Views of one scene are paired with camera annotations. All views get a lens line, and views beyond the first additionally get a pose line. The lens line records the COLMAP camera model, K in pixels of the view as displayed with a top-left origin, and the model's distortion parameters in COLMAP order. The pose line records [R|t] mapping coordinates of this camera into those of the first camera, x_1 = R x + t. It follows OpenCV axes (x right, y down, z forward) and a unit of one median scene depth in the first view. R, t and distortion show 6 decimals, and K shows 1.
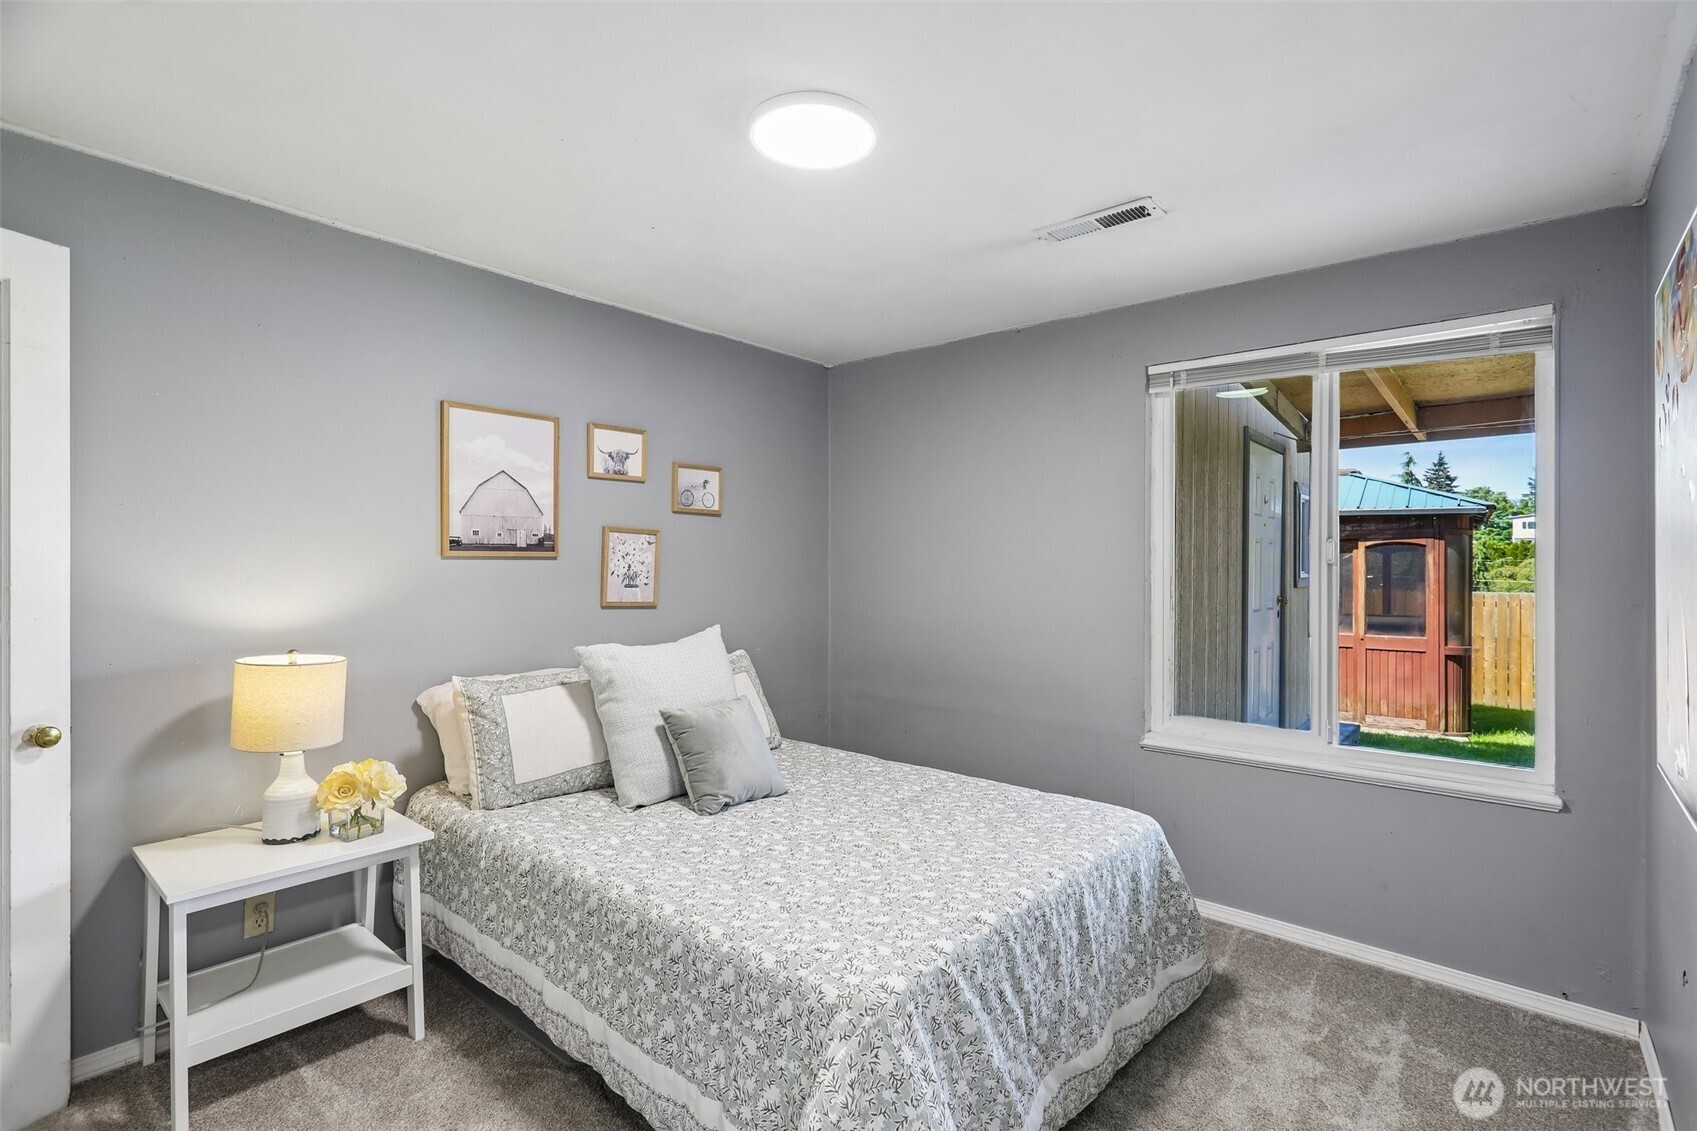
lens RADIAL K [[801.9, 0, 846.2], [0, 801.9, 565.9], [0, 0, 1]] dist [-0.003671, 0.005591]
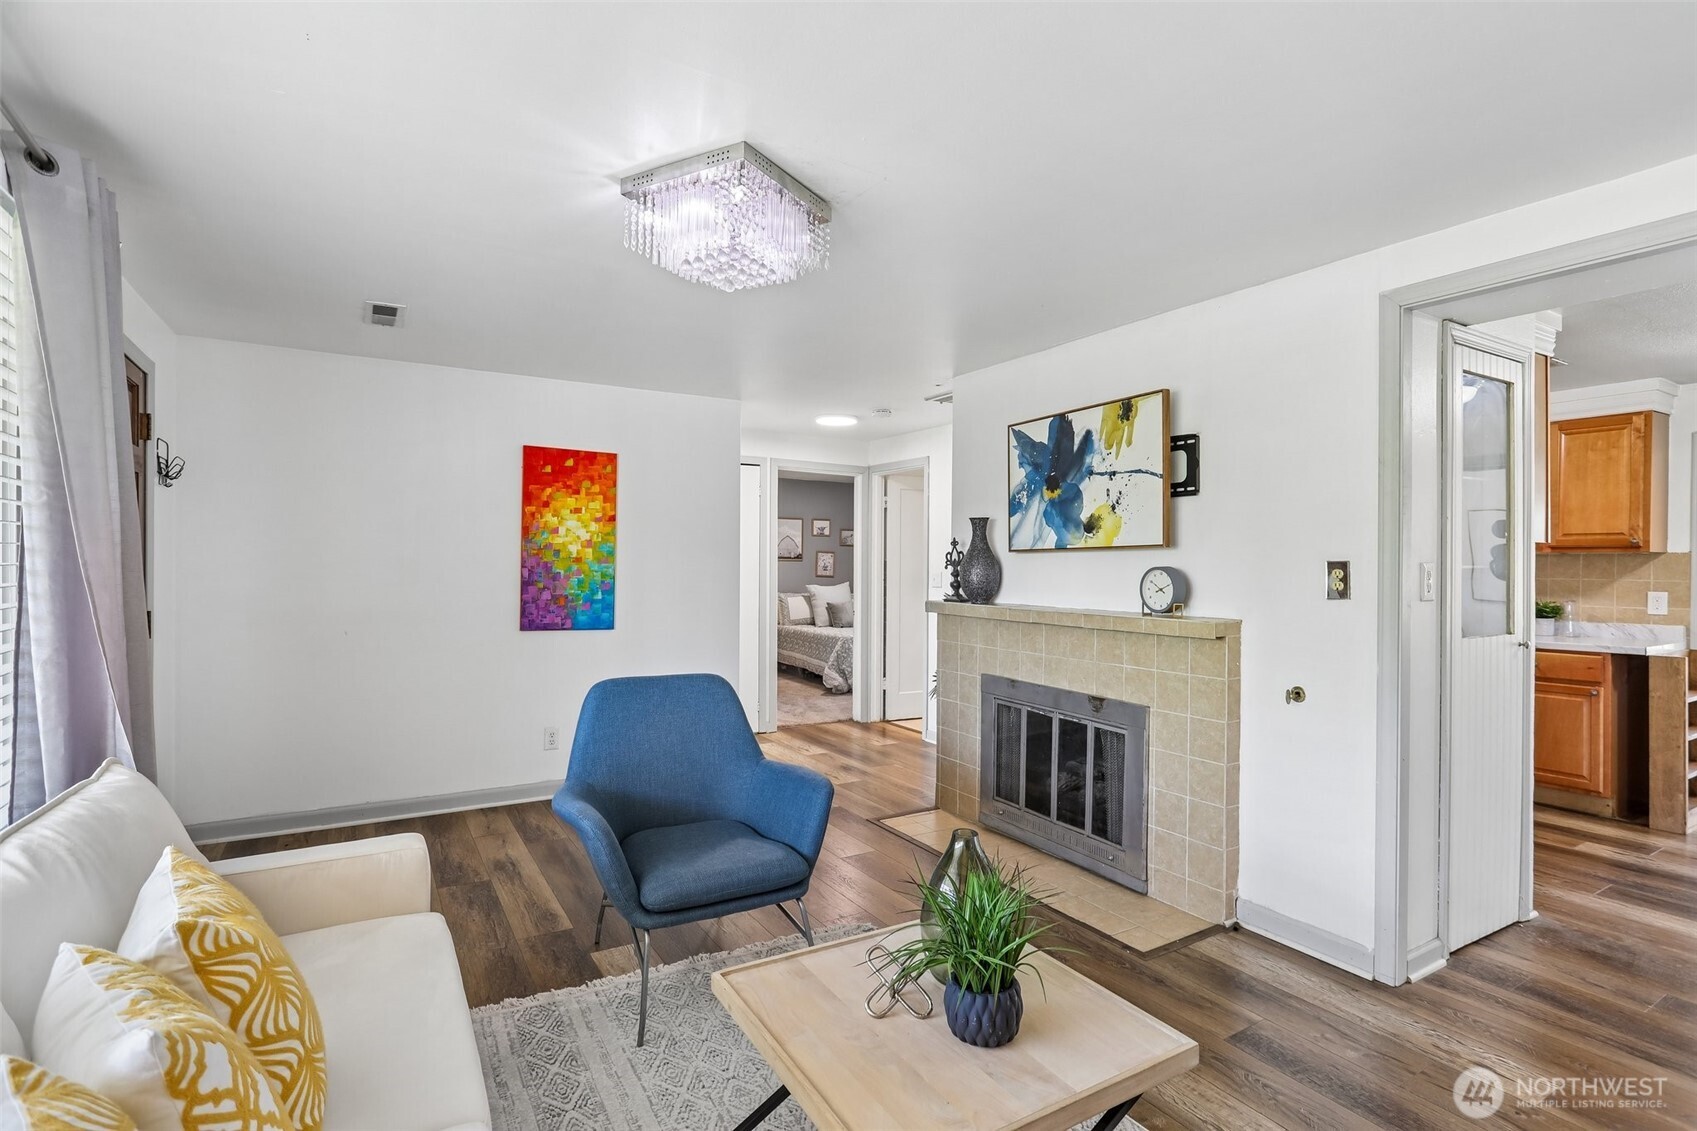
lens RADIAL K [[814.7, 0, 848.0], [0, 814.7, 568.0], [0, 0, 1]] dist [0.000025, 0.000000]
pose [[0.947361, 0.002974, -0.320153, 0.845370], [-0.003081, 0.999995, 0.000174, 0.016070], [0.320152, 0.000821, 0.947366, -2.009939]]
